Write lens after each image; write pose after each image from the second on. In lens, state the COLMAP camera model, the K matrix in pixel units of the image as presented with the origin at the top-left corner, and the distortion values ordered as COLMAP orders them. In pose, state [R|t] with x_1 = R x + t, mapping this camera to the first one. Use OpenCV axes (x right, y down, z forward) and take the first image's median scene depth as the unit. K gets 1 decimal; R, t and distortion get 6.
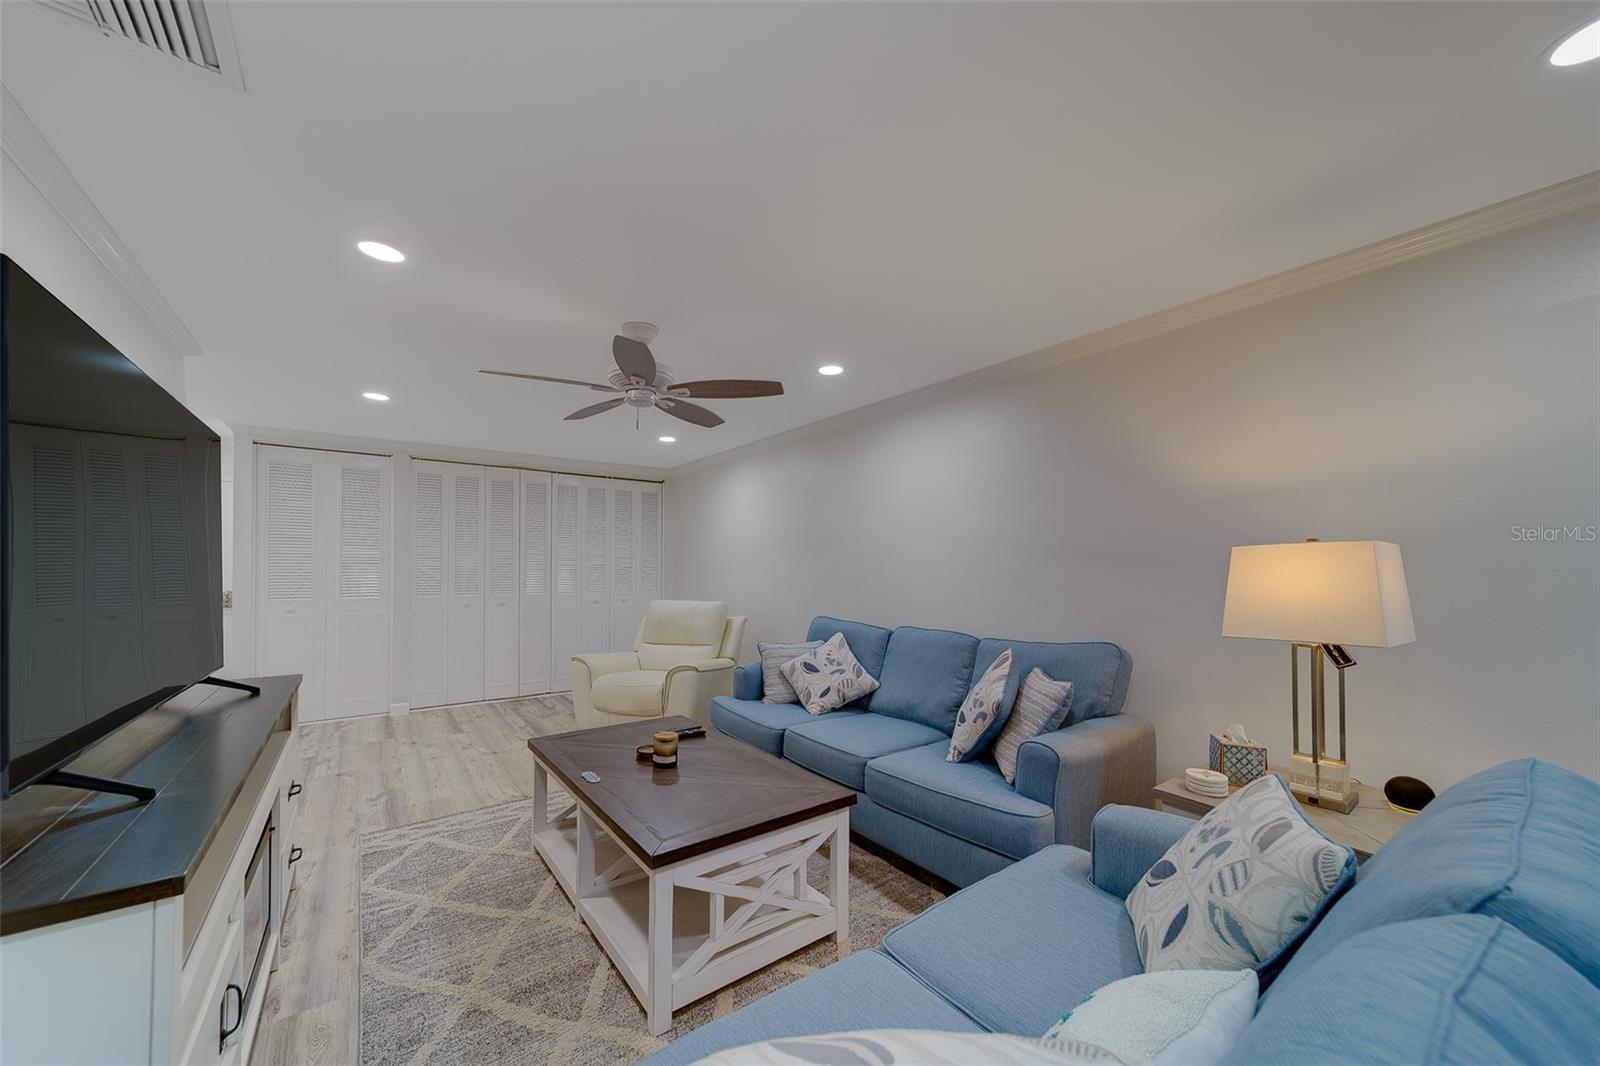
lens RADIAL K [[575.2, 0, 793.3], [0, 575.2, 566.2], [0, 0, 1]] dist [-0.000003, 0.000021]
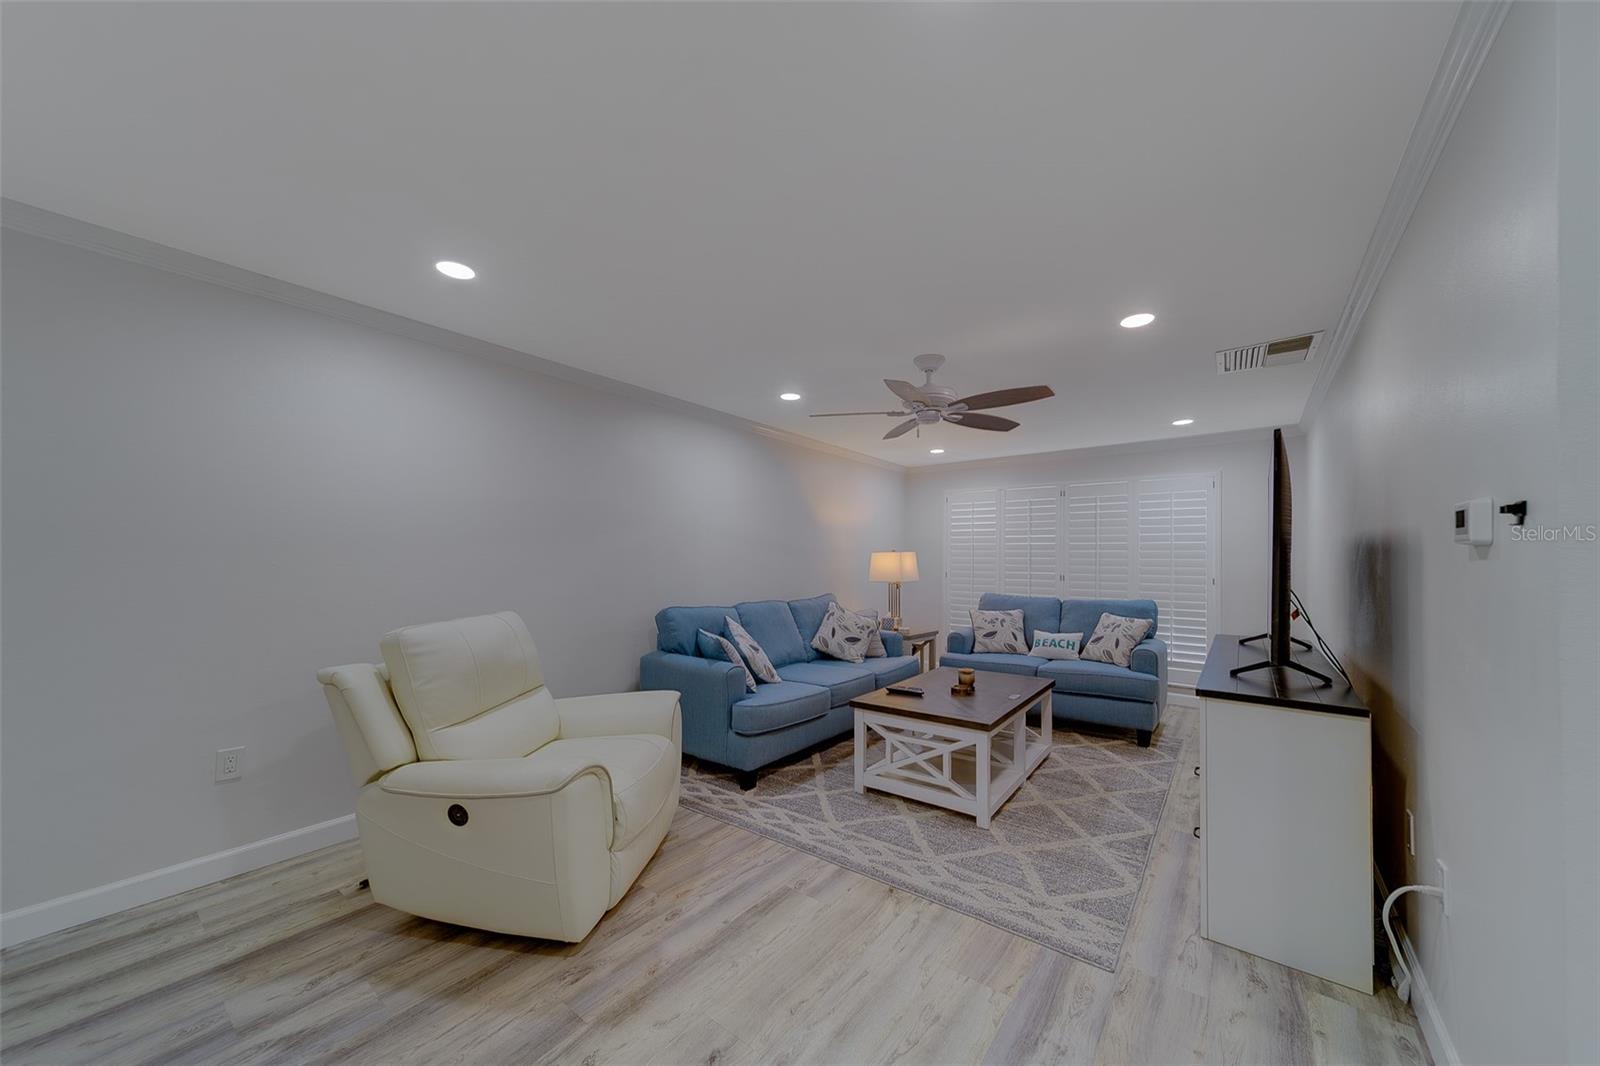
lens RADIAL K [[587.9, 0, 775.6], [0, 587.9, 527.3], [0, 0, 1]] dist [0.001996, 0.000355]
pose [[-0.258040, 0.052826, 0.964689, -1.097118], [-0.014588, 0.998177, -0.058561, 0.011424], [-0.966024, -0.029184, -0.256799, 1.289132]]
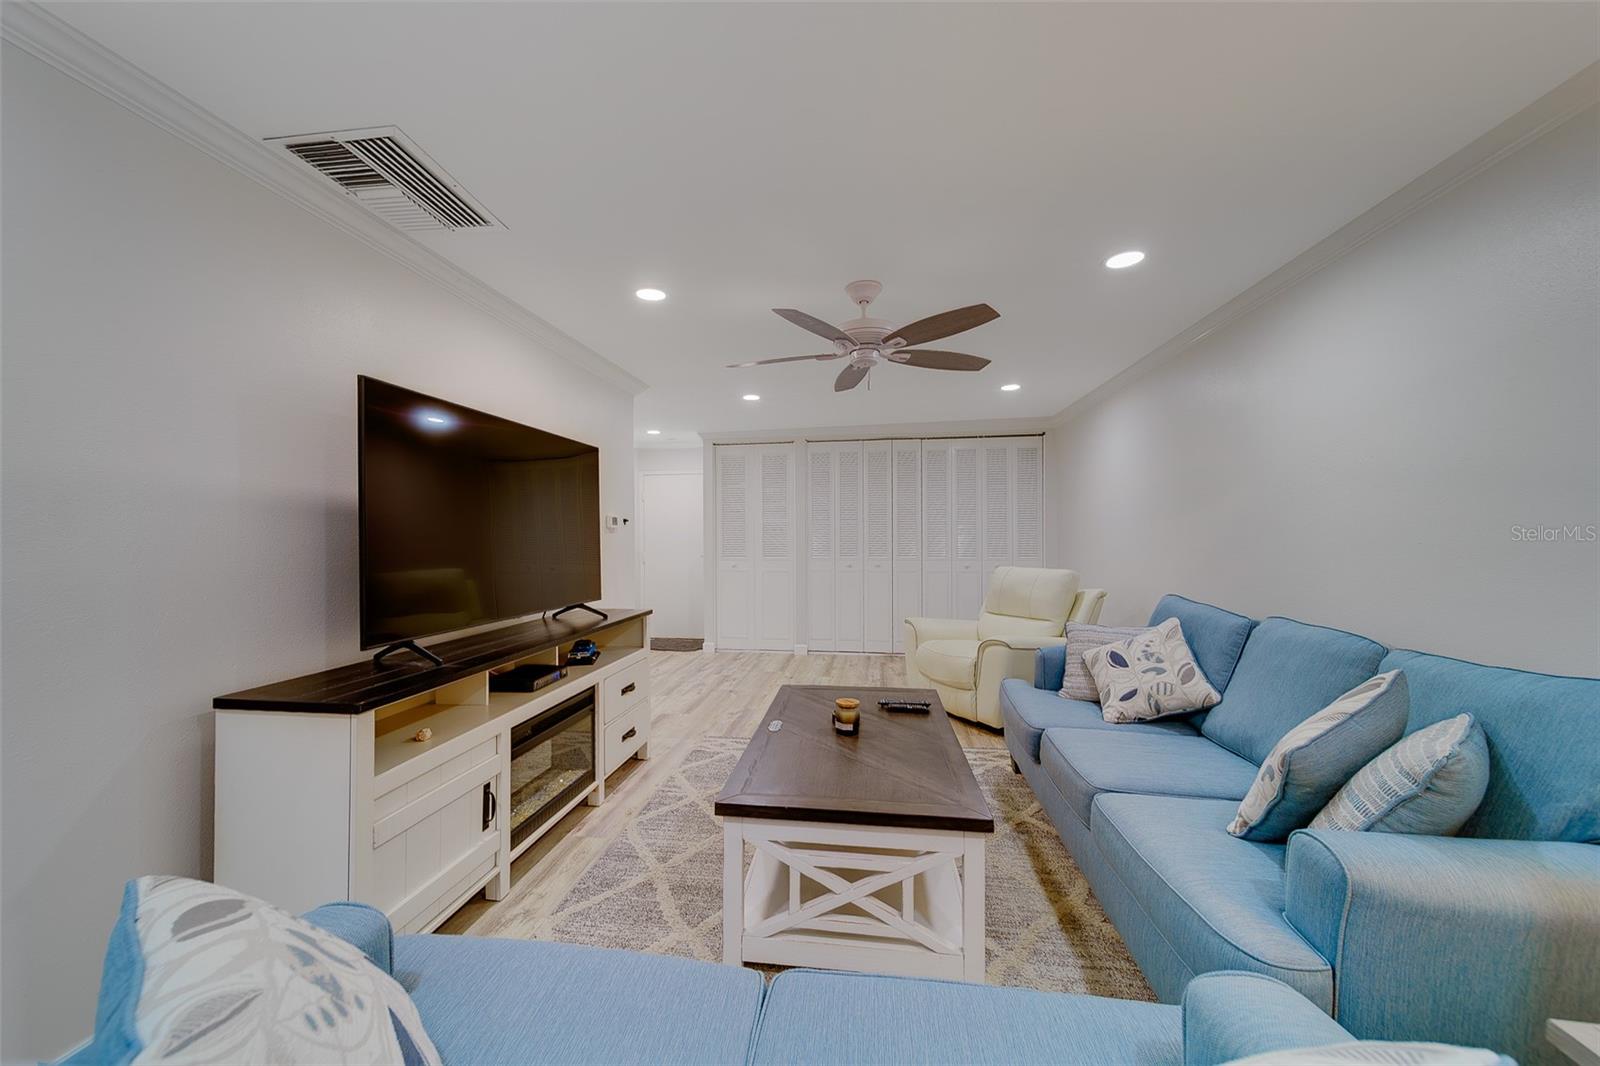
lens RADIAL K [[594.3, 0, 794.1], [0, 594.3, 536.5], [0, 0, 1]] dist [0.000495, 0.000031]
pose [[0.711308, -0.004629, -0.702865, 0.289996], [0.011587, 0.999920, 0.005141, 0.005004], [0.702785, -0.011801, 0.711305, 0.151526]]
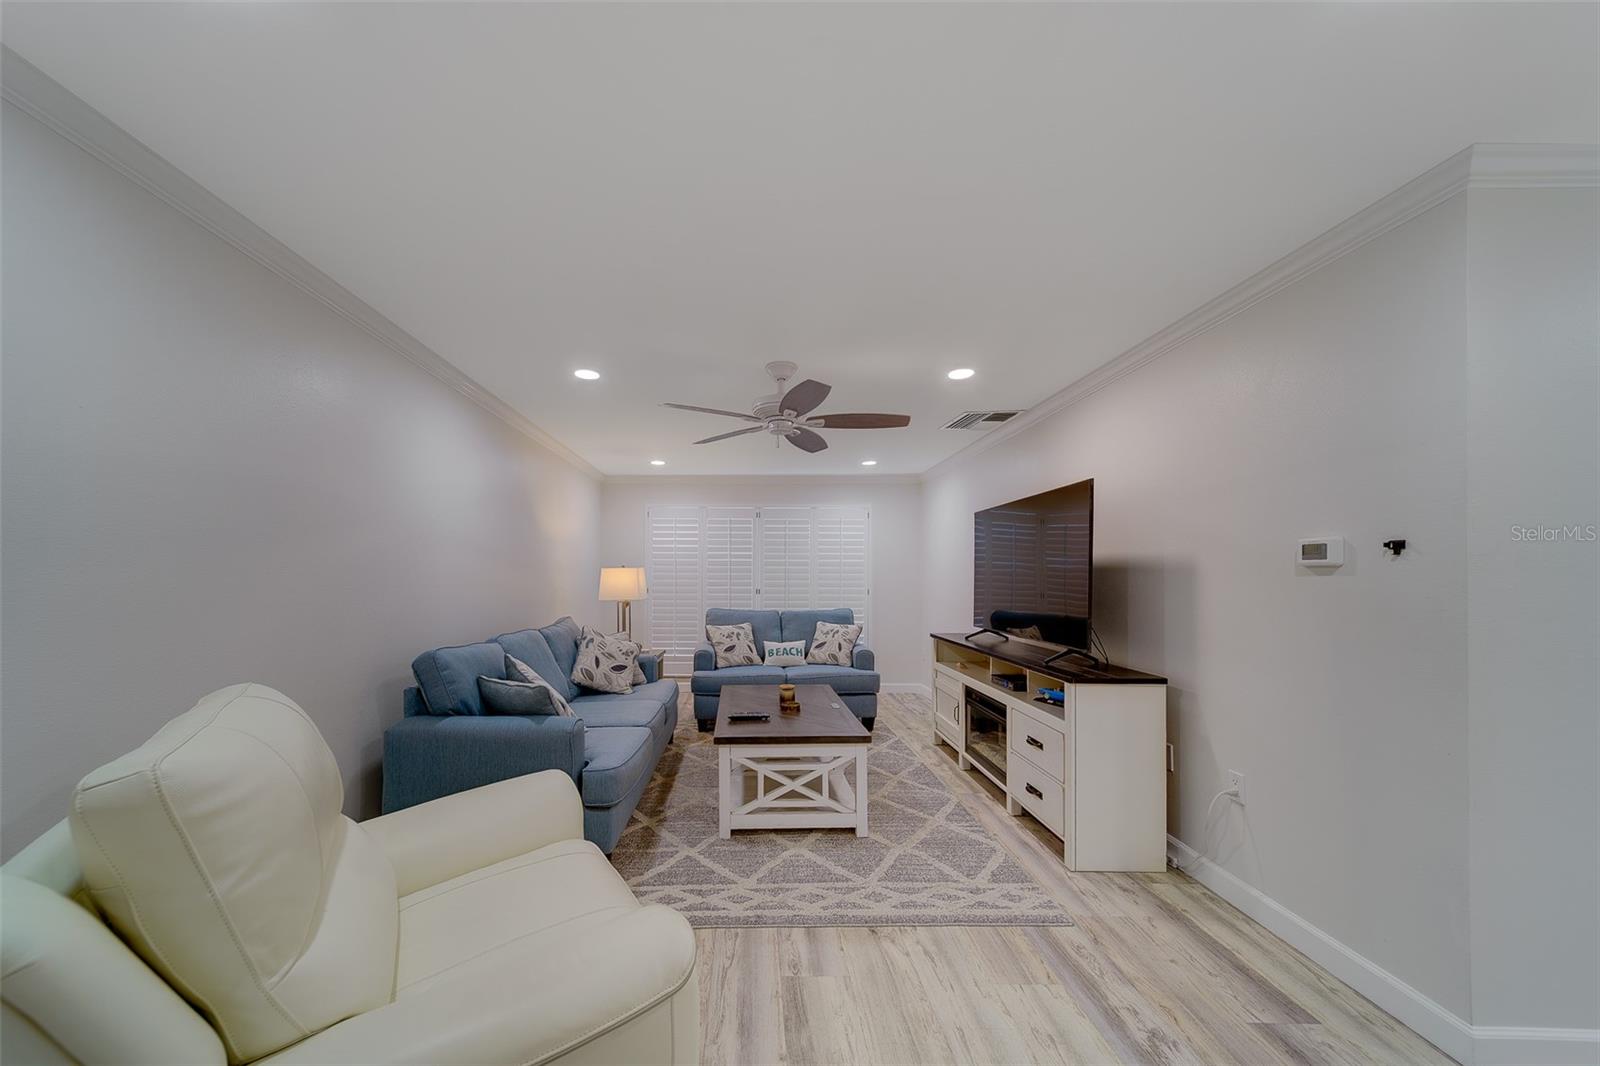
lens RADIAL K [[584.0, 0, 761.5], [0, 584.0, 560.5], [0, 0, 1]] dist [0.005006, 0.000174]
pose [[-0.814474, 0.016065, 0.579978, -0.727527], [-0.004932, 0.999389, -0.034608, 0.010776], [-0.580179, -0.031048, -0.813897, 1.570951]]
